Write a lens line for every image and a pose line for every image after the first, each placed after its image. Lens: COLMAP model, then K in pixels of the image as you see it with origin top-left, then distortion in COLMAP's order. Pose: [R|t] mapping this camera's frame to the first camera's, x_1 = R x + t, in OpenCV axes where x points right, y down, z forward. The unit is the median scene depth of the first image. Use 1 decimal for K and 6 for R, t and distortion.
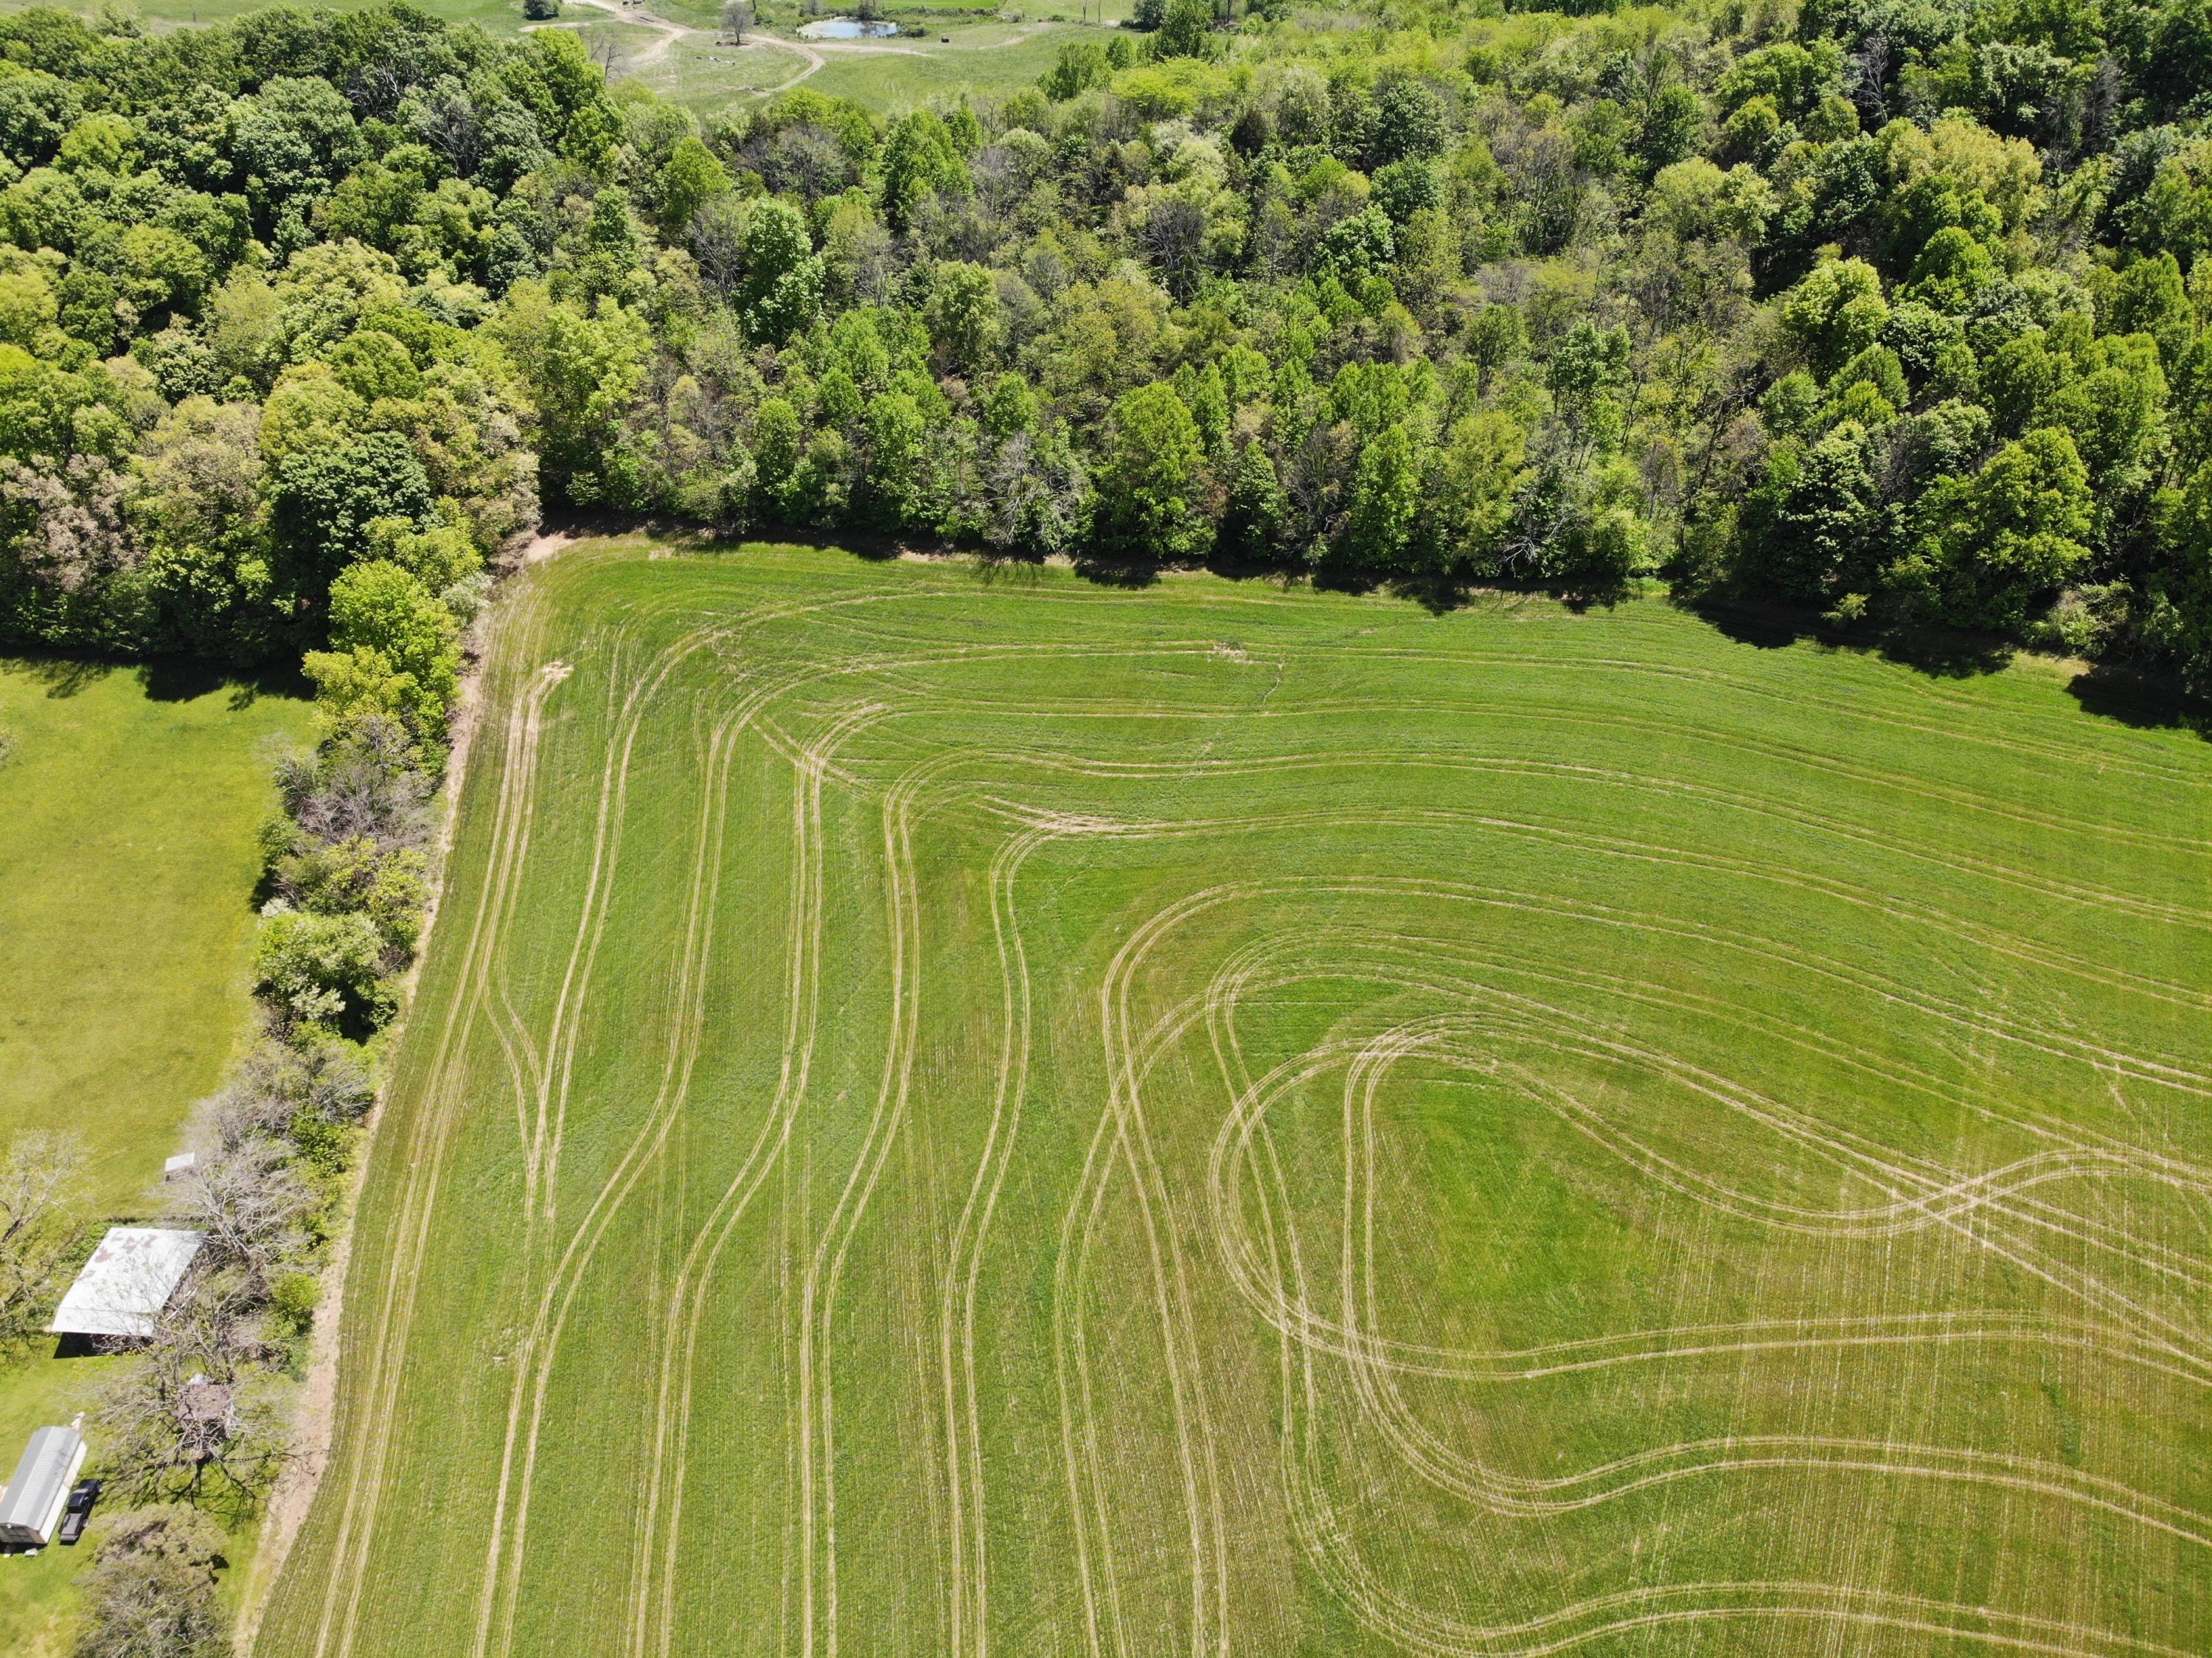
lens RADIAL K [[1601.5, 0, 1107.6], [0, 1601.5, 828.8], [0, 0, 1]] dist [0.053083, -0.162630]
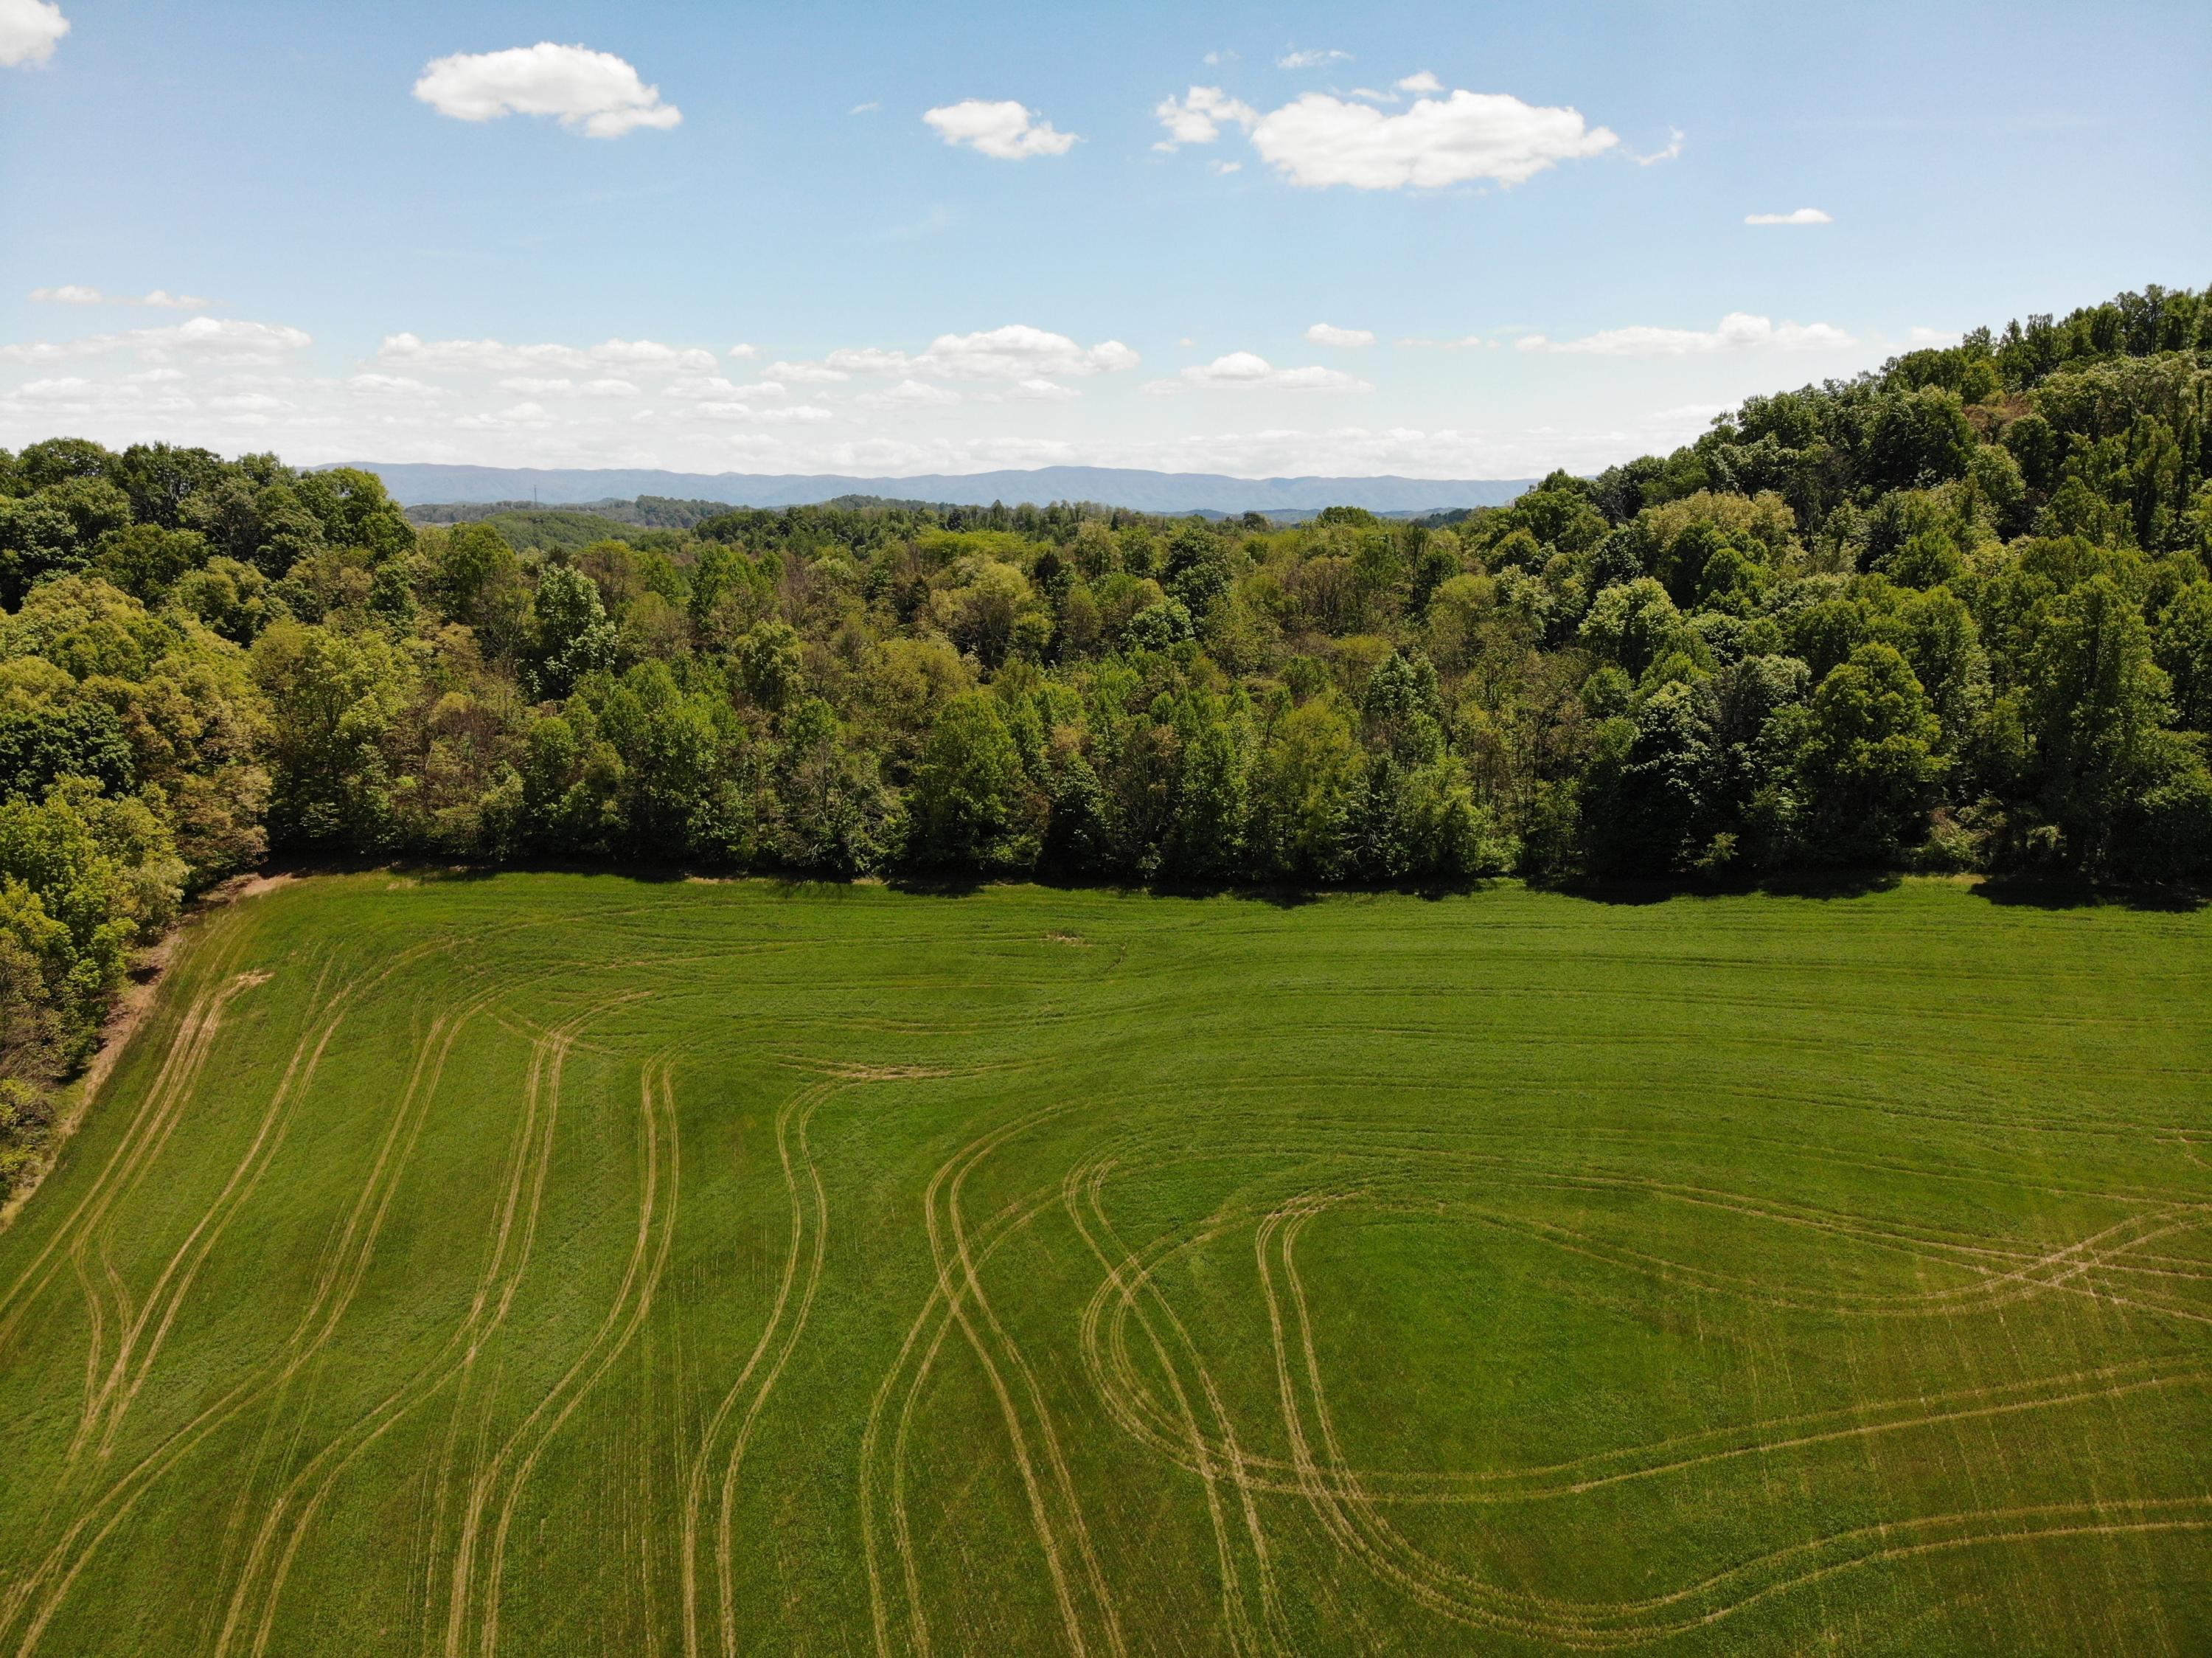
lens RADIAL K [[1619.4, 0, 1109.2], [0, 1619.4, 810.5], [0, 0, 1]] dist [0.060236, -0.172502]
pose [[0.992572, -0.030956, 0.117658, -0.001128], [0.081942, 0.884940, -0.458439, 0.254090], [-0.089929, 0.464675, 0.880903, 0.191647]]
